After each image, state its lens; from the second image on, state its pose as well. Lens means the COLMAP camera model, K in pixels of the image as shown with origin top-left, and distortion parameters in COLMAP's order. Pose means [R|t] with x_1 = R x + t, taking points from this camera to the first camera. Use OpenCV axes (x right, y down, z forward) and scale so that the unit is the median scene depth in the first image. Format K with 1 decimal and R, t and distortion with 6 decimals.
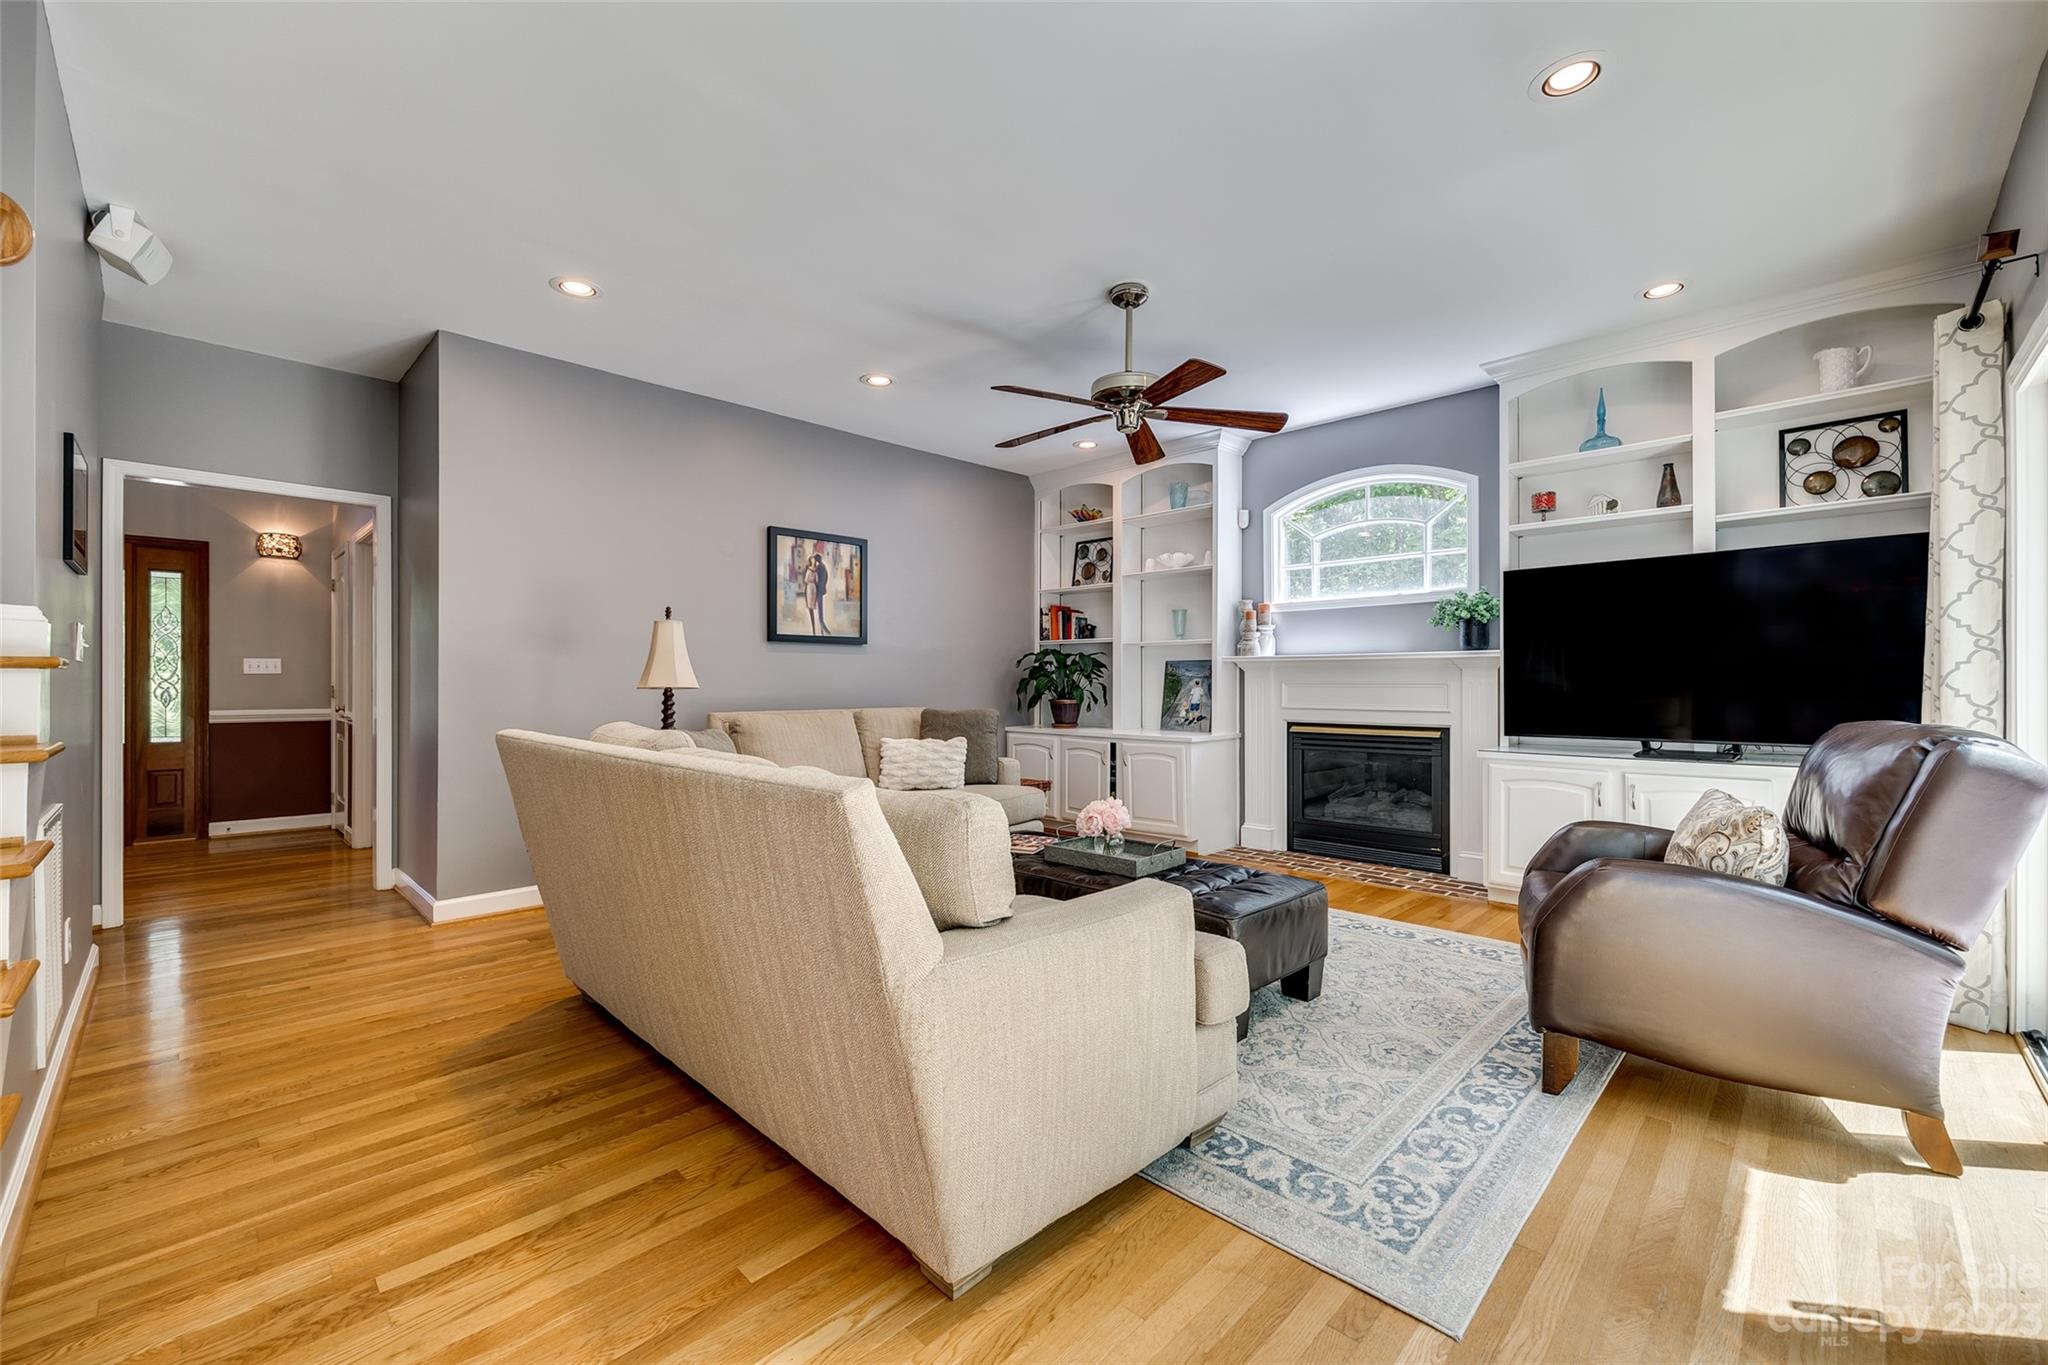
lens RADIAL K [[824.7, 0, 1033.4], [0, 824.7, 678.6], [0, 0, 1]] dist [0.001352, 0.000008]
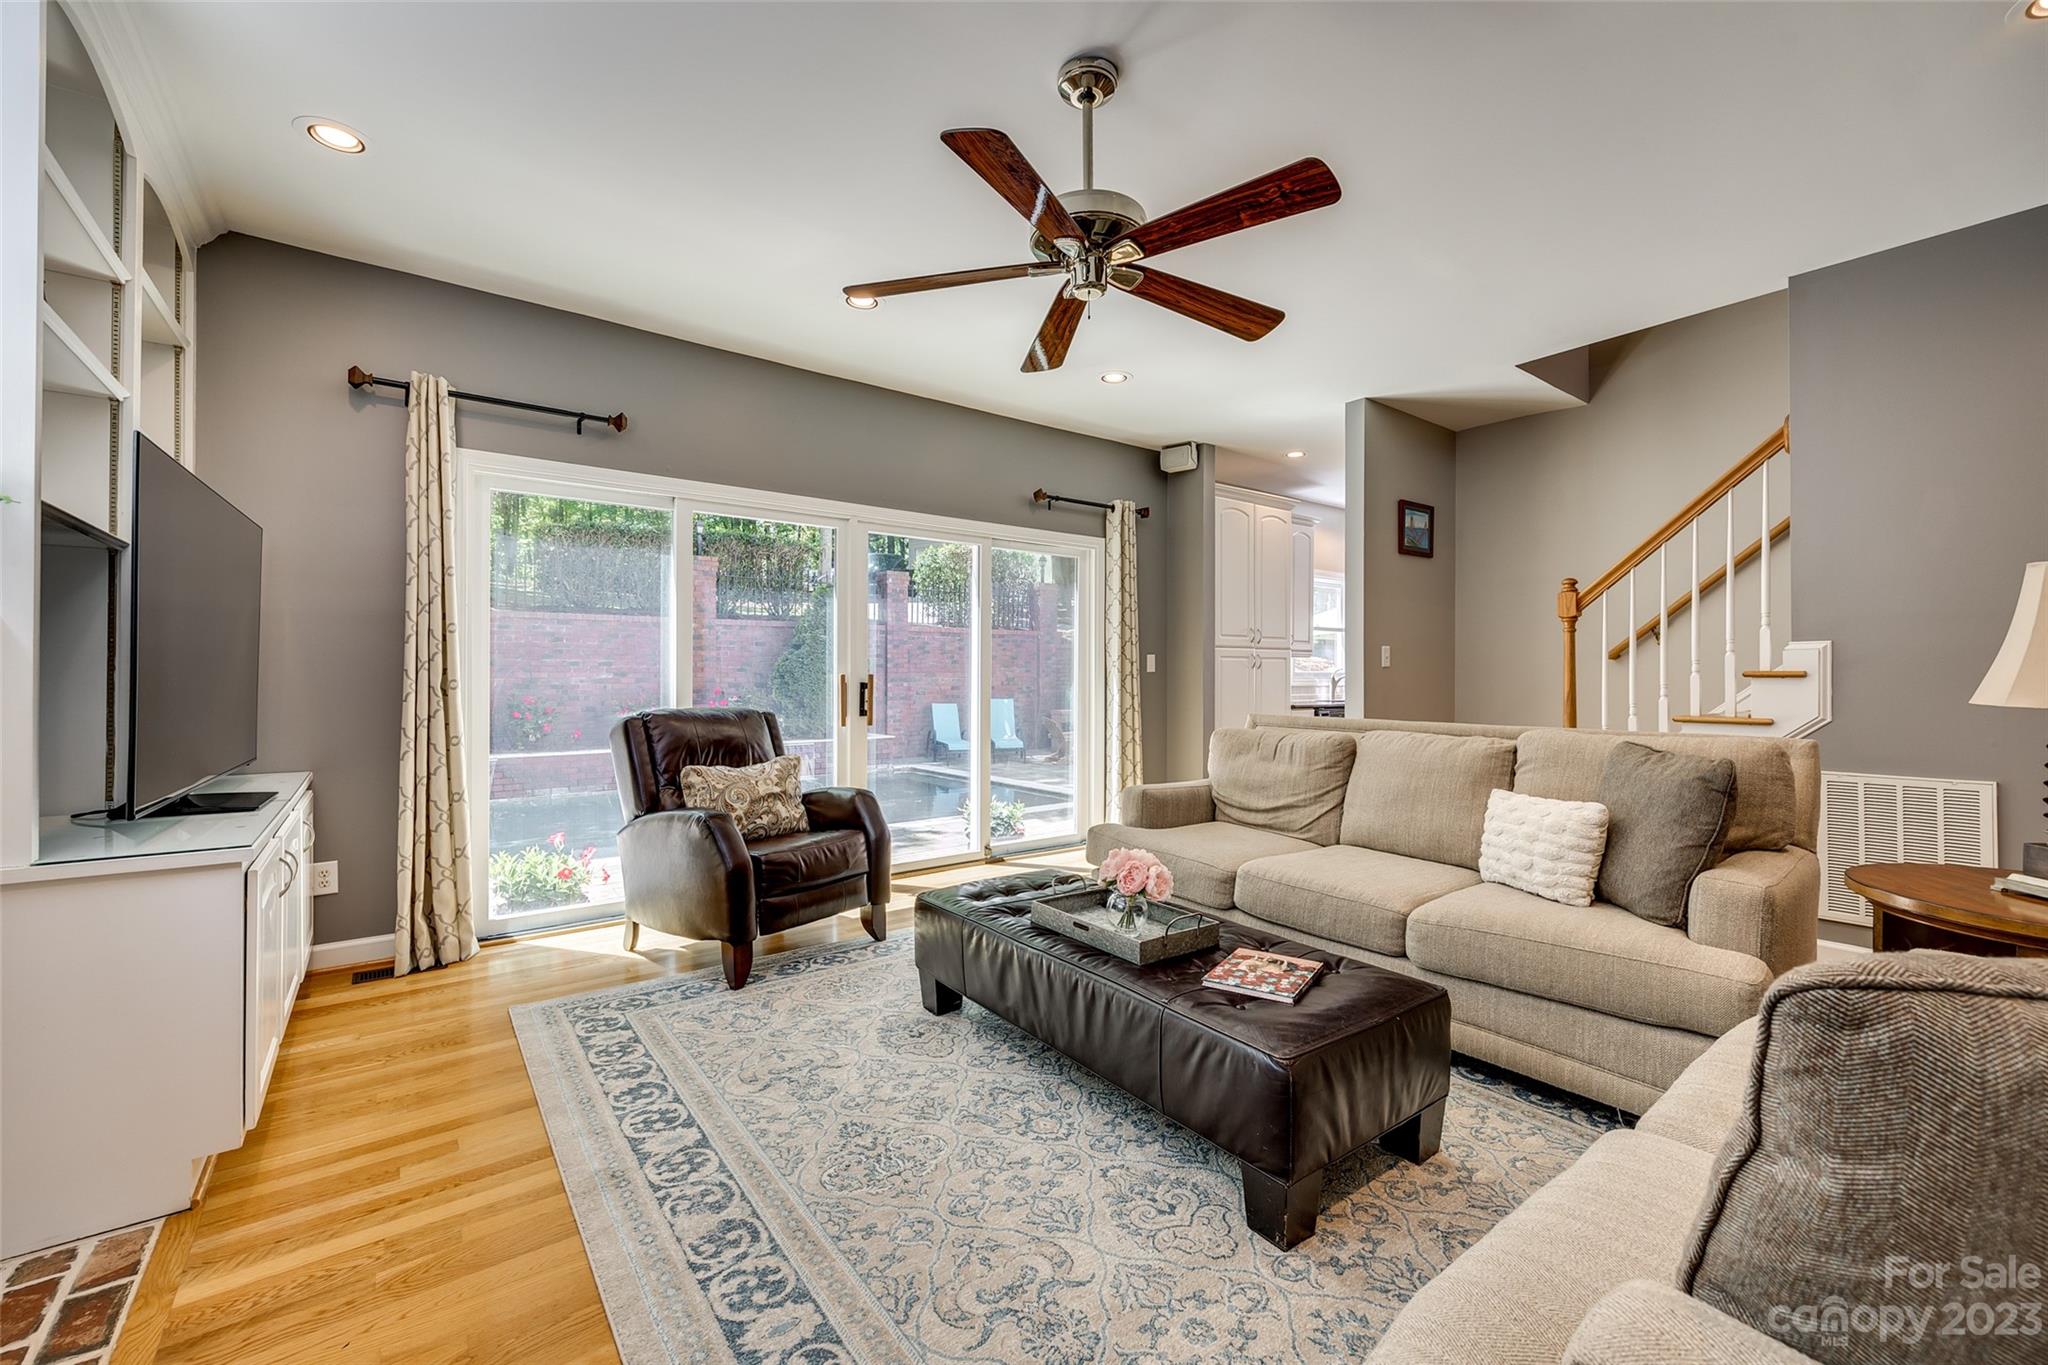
lens RADIAL K [[824.7, 0, 1033.4], [0, 824.7, 678.6], [0, 0, 1]] dist [0.001352, 0.000008]
pose [[-0.989486, 0.000150, 0.144627, 0.060018], [0.000400, 0.999998, 0.001701, -0.006864], [-0.144626, 0.001741, -0.989485, 1.553204]]
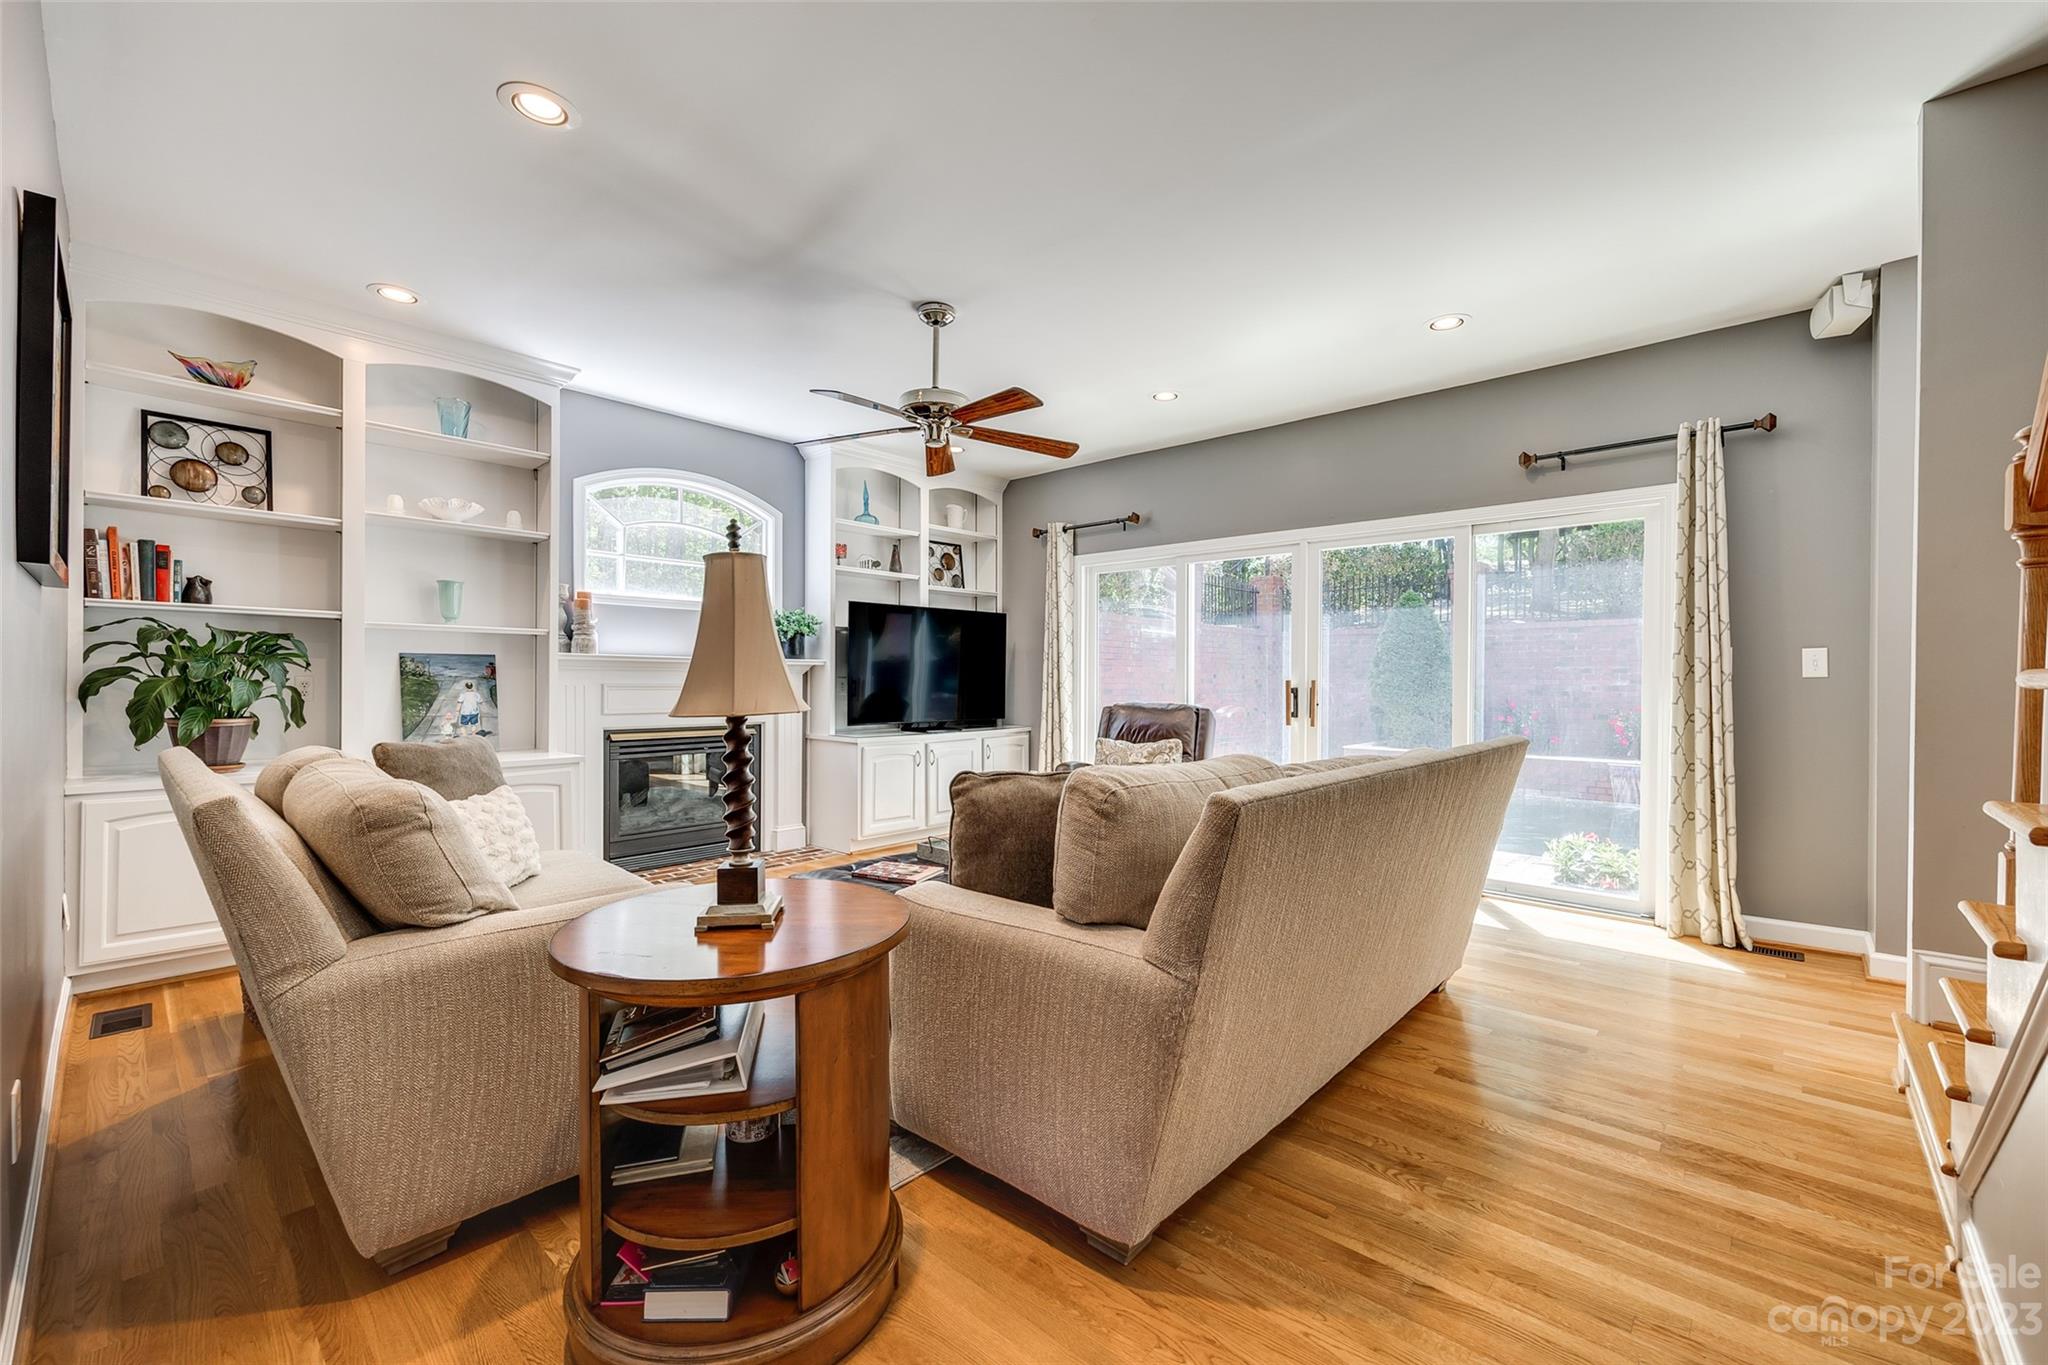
lens RADIAL K [[824.7, 0, 1033.4], [0, 824.7, 678.6], [0, 0, 1]] dist [0.001352, 0.000008]
pose [[-0.034645, 0.001650, 0.999398, -0.876276], [-0.008453, 0.999962, -0.001943, -0.006199], [-0.999364, -0.008515, -0.034630, 0.863918]]
